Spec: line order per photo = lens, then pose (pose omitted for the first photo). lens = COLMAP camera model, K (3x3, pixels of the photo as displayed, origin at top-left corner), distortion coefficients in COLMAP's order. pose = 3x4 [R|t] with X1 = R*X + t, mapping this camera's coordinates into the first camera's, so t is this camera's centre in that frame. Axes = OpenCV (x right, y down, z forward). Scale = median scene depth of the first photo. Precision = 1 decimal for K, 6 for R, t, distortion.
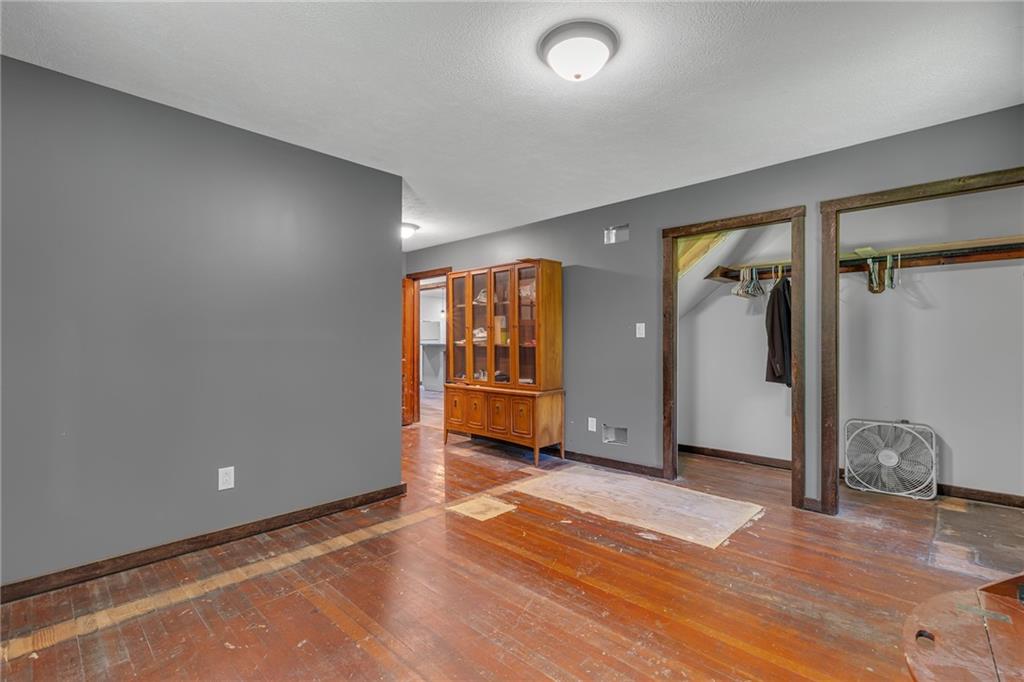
lens RADIAL K [[471.3, 0, 513.1], [0, 471.3, 340.4], [0, 0, 1]] dist [0.005544, -0.002798]
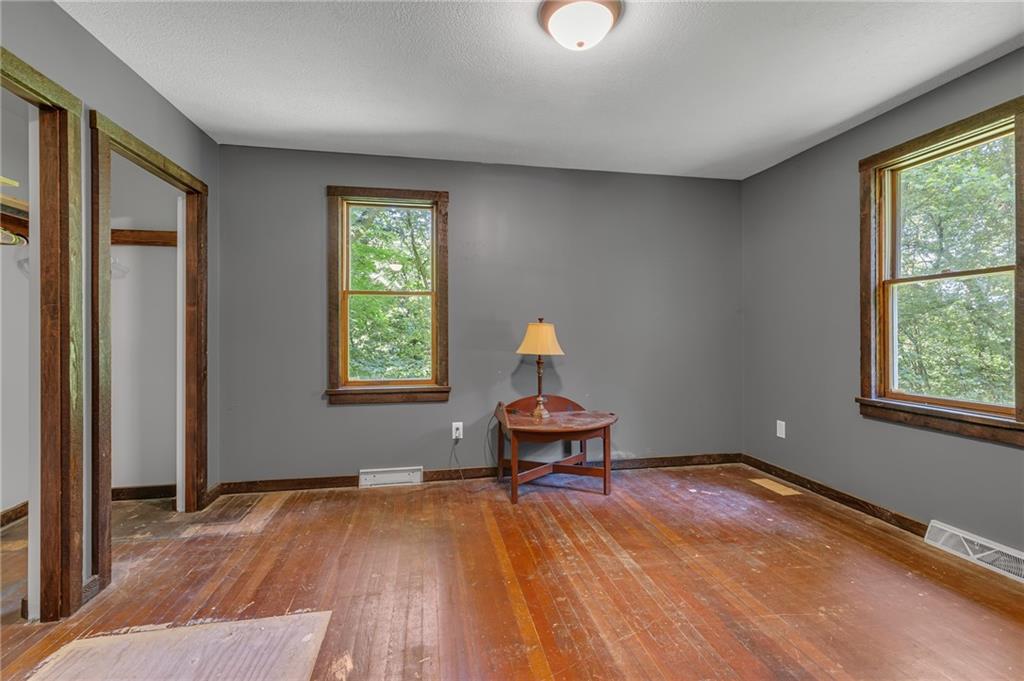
lens RADIAL K [[471.3, 0, 512.9], [0, 471.3, 334.8], [0, 0, 1]] dist [0.005544, -0.002798]
pose [[-0.816883, -0.001059, 0.576802, -0.238517], [0.001275, 0.999993, 0.003643, 0.005906], [-0.576802, 0.003711, -0.816876, 1.479445]]
